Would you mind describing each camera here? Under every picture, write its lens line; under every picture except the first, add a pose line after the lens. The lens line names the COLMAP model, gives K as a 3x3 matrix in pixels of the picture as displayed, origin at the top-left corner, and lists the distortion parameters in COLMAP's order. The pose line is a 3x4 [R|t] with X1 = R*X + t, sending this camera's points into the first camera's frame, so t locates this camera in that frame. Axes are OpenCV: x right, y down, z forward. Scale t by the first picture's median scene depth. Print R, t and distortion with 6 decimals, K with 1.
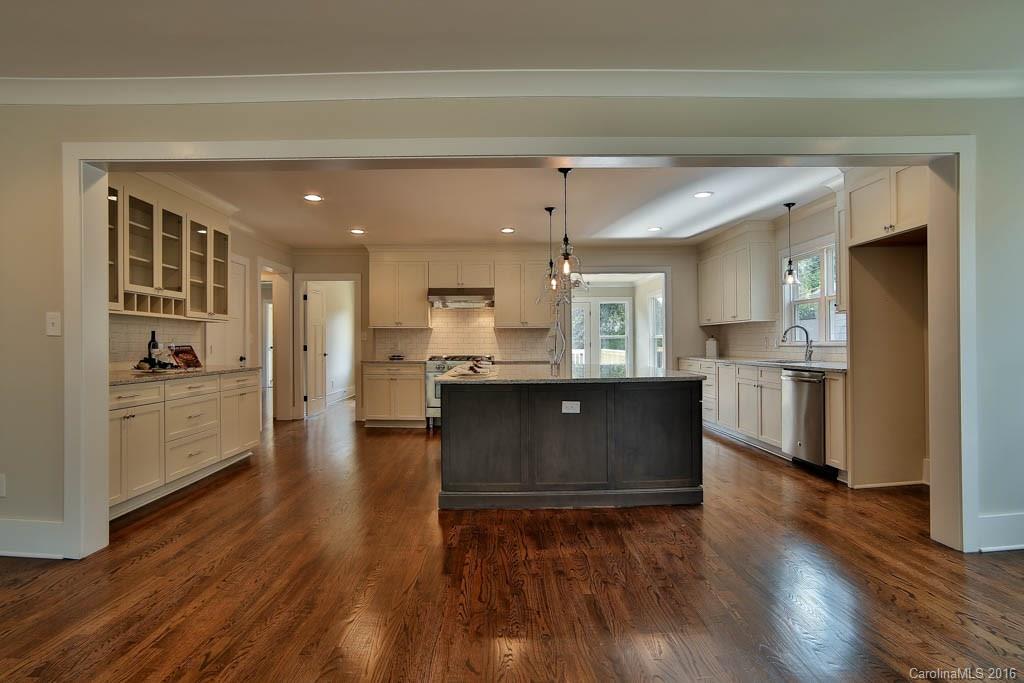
lens RADIAL K [[502.8, 0, 485.2], [0, 502.8, 342.6], [0, 0, 1]] dist [-0.082623, 0.000206]
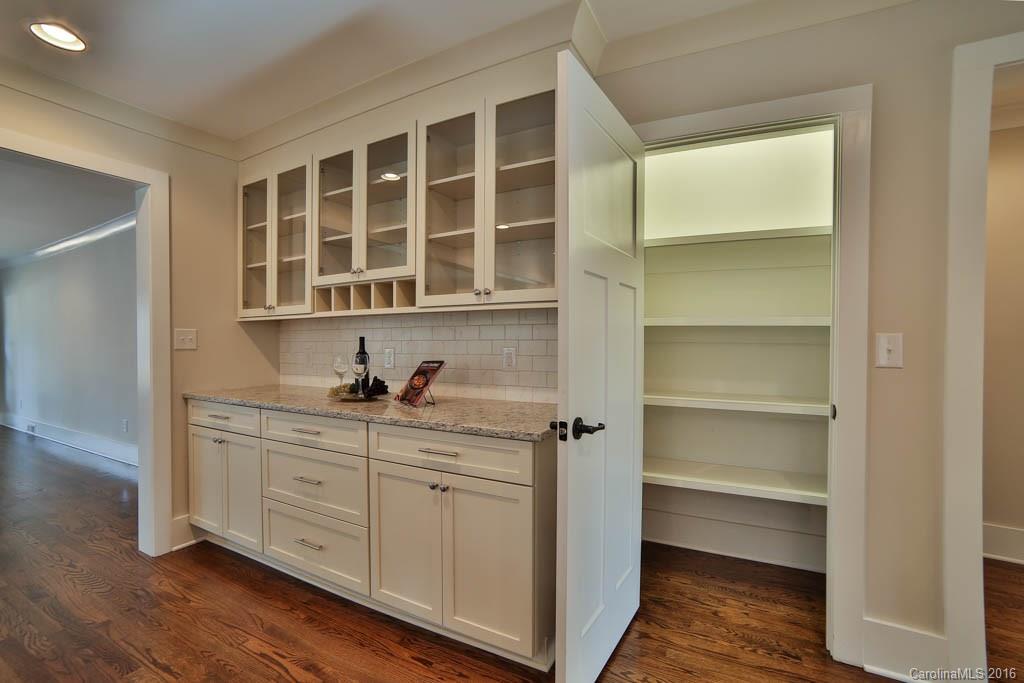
lens RADIAL K [[457.6, 0, 510.6], [0, 457.6, 346.0], [0, 0, 1]] dist [-0.068165, 0.000632]
pose [[-0.485019, 0.007595, -0.874471, -0.219014], [0.002595, 0.999970, 0.007245, -0.013507], [0.874500, 0.001245, -0.485024, 1.338380]]
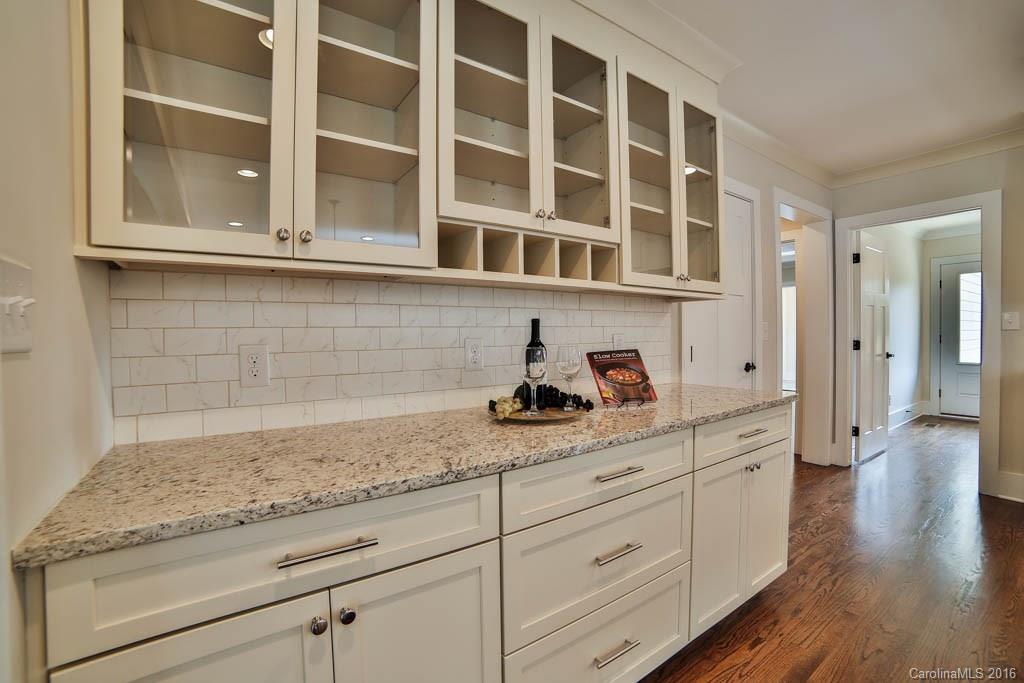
lens RADIAL K [[457.6, 0, 510.6], [0, 457.6, 346.0], [0, 0, 1]] dist [-0.068165, 0.000632]
pose [[0.591671, 0.010950, -0.806105, -0.342902], [0.012552, 0.999661, 0.022792, -0.008463], [0.806082, -0.023604, 0.591333, 0.676594]]
